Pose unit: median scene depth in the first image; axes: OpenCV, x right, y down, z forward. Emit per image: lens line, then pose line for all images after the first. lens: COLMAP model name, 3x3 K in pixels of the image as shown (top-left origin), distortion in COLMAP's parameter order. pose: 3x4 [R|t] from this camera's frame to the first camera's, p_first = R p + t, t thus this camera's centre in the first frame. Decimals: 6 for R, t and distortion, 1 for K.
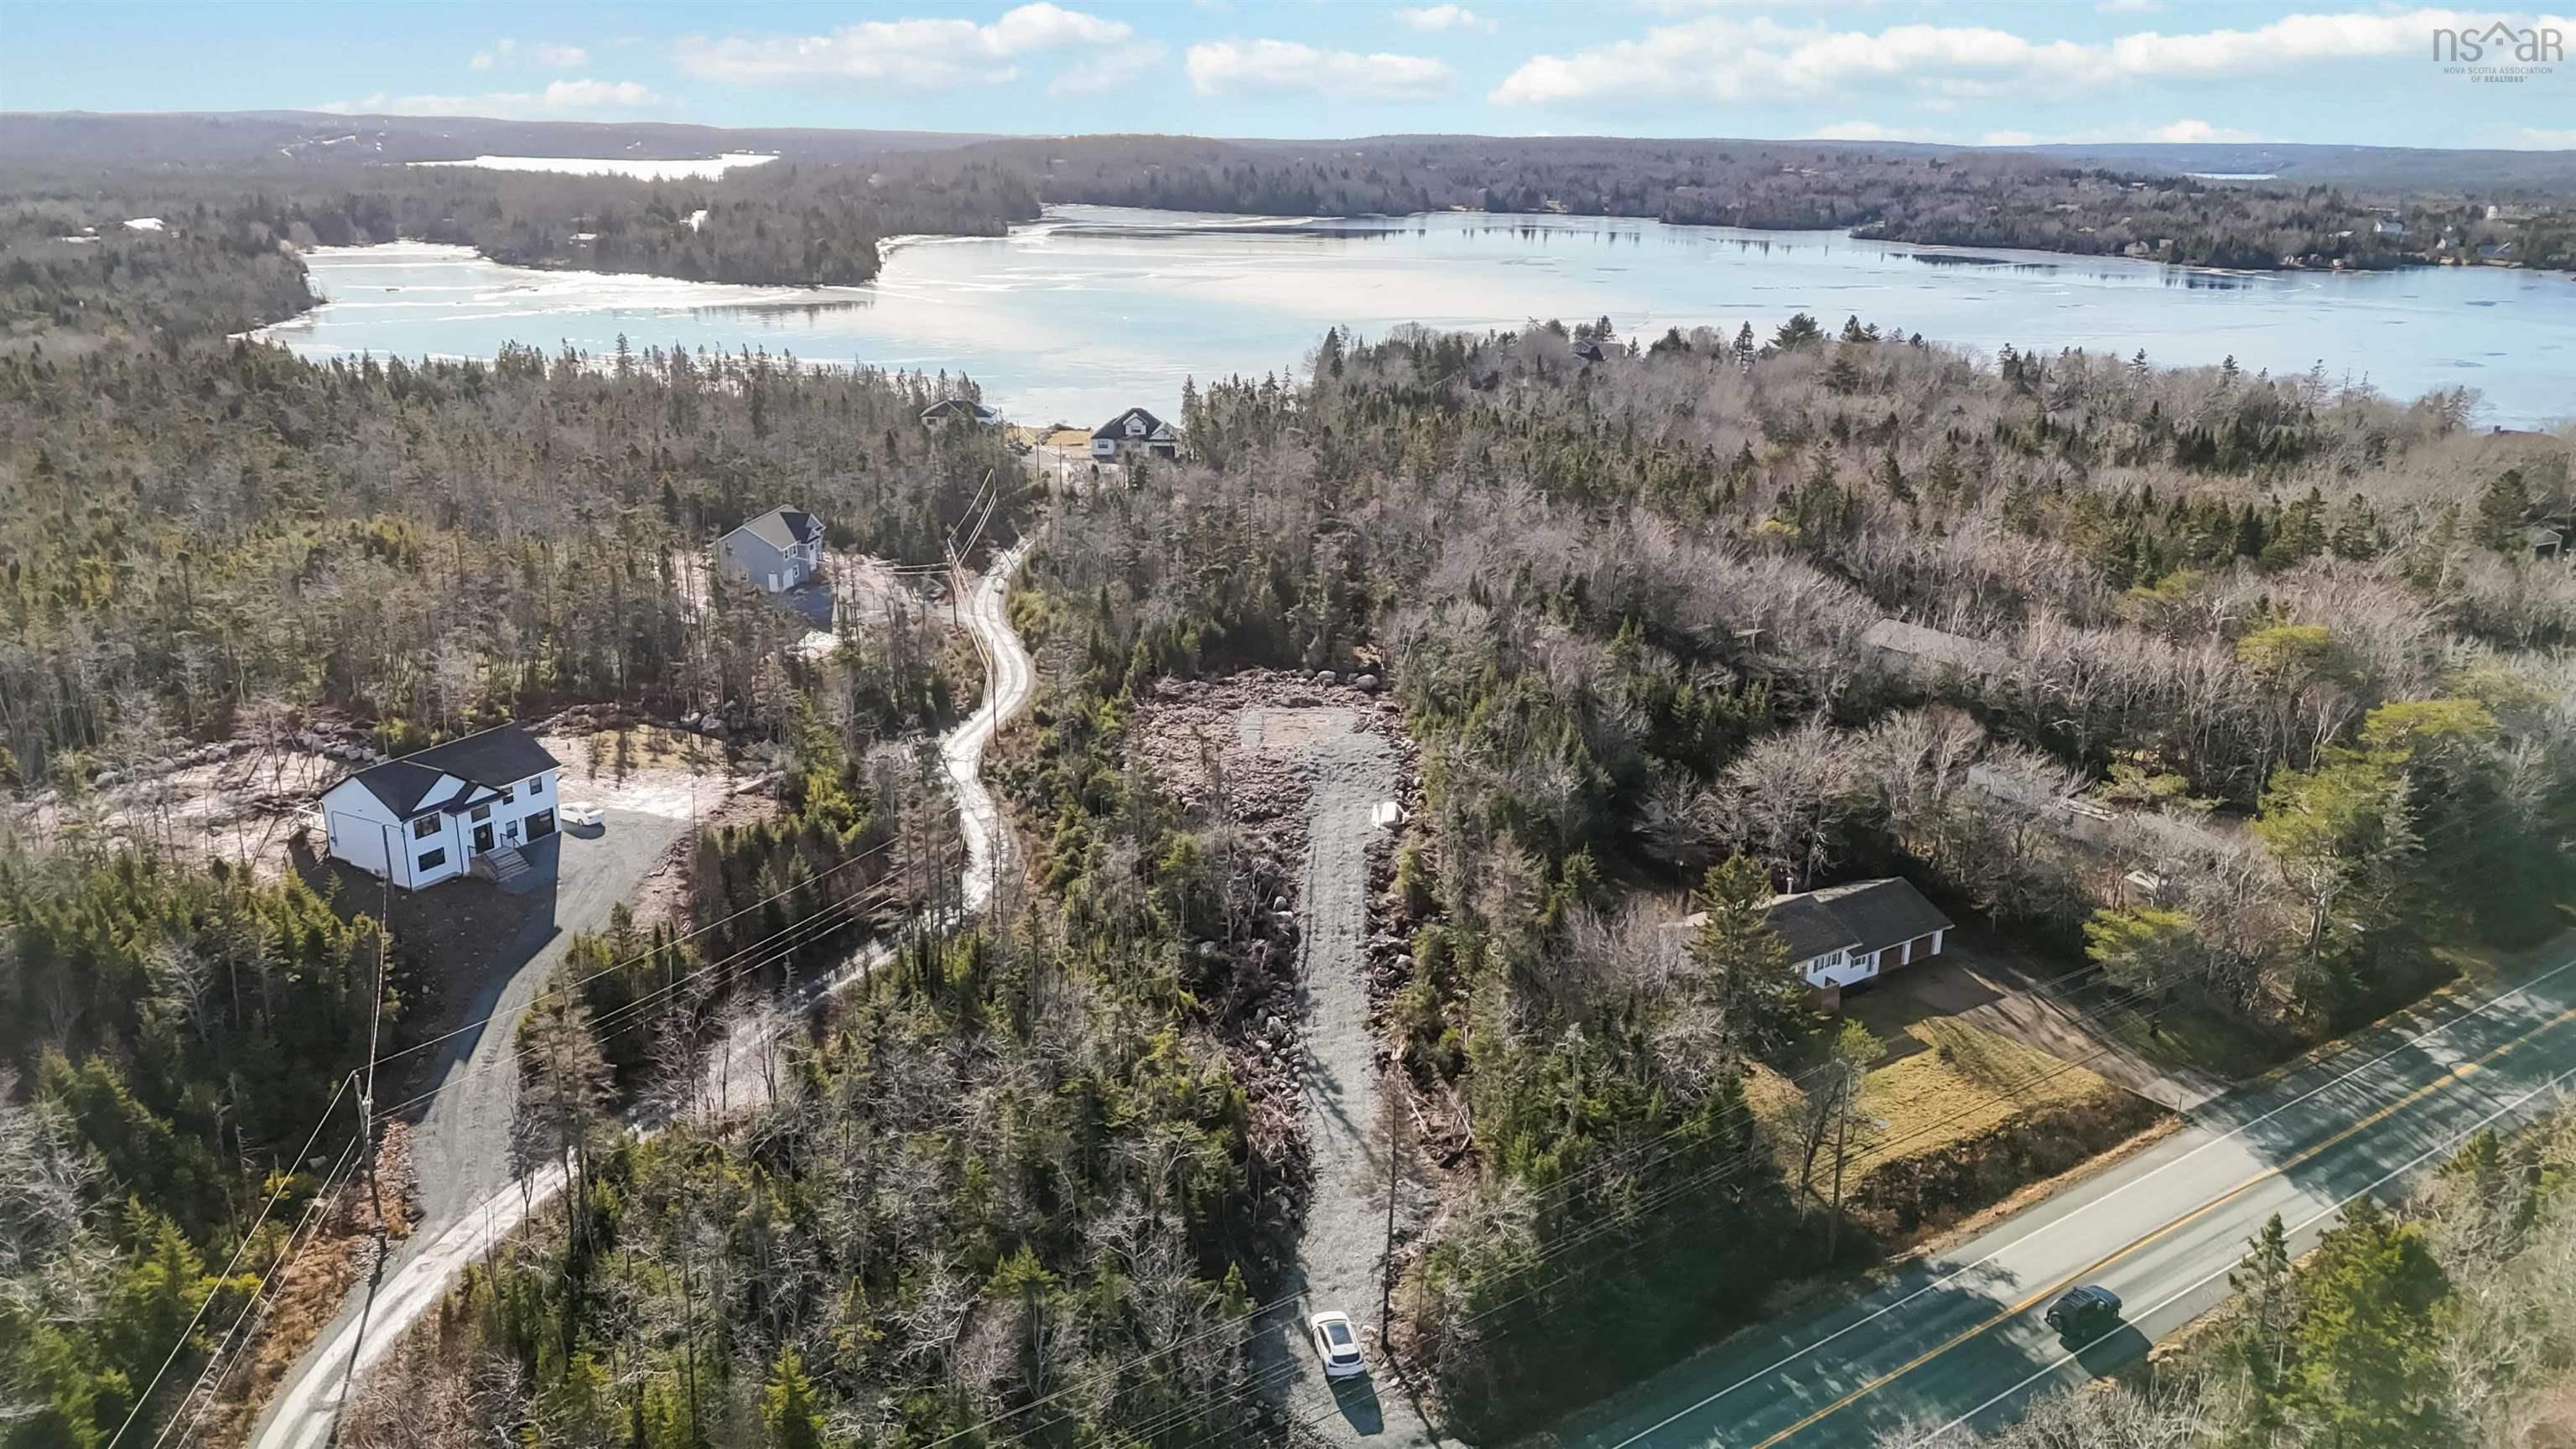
lens RADIAL K [[1873.9, 0, 1287.6], [0, 1873.9, 711.6], [0, 0, 1]] dist [0.070455, -0.053779]
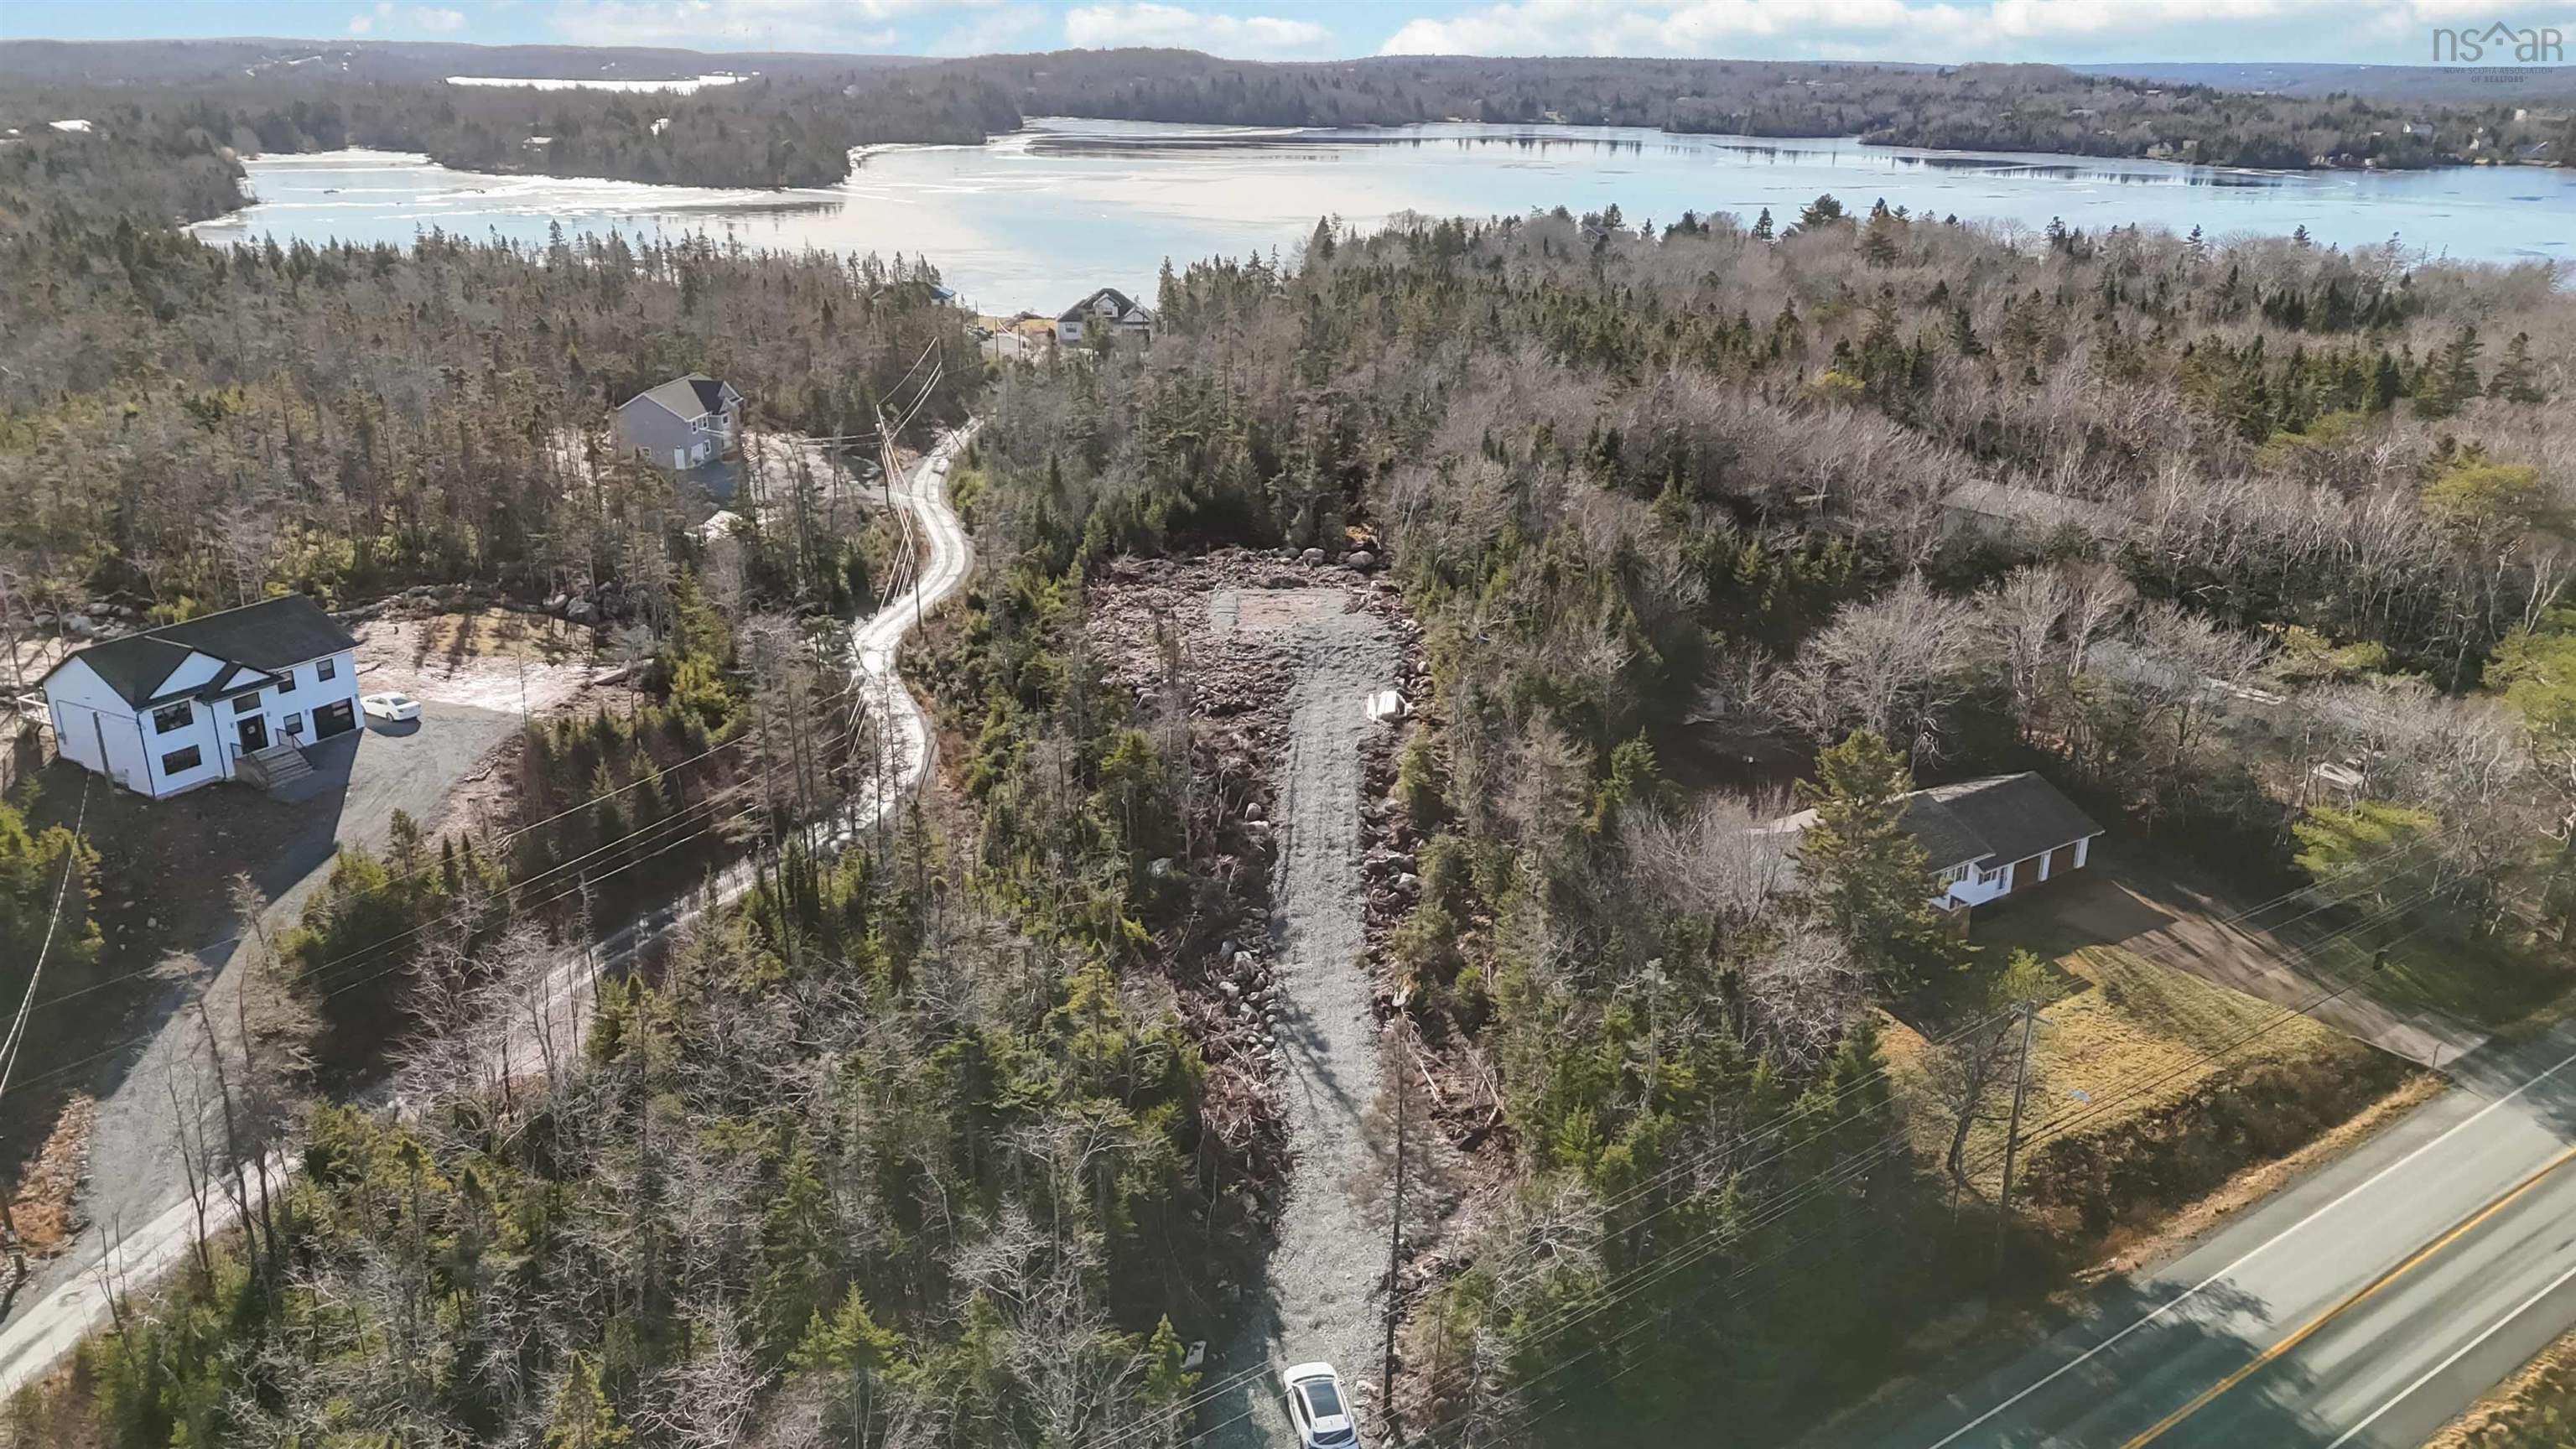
lens RADIAL K [[1875.3, 0, 1288.0], [0, 1875.3, 724.5], [0, 0, 1]] dist [0.067913, -0.053658]
pose [[0.999981, -0.005373, 0.002962, 0.008549], [0.005244, 0.999112, 0.041809, 0.030920], [-0.003184, -0.041793, 0.999121, 0.194376]]
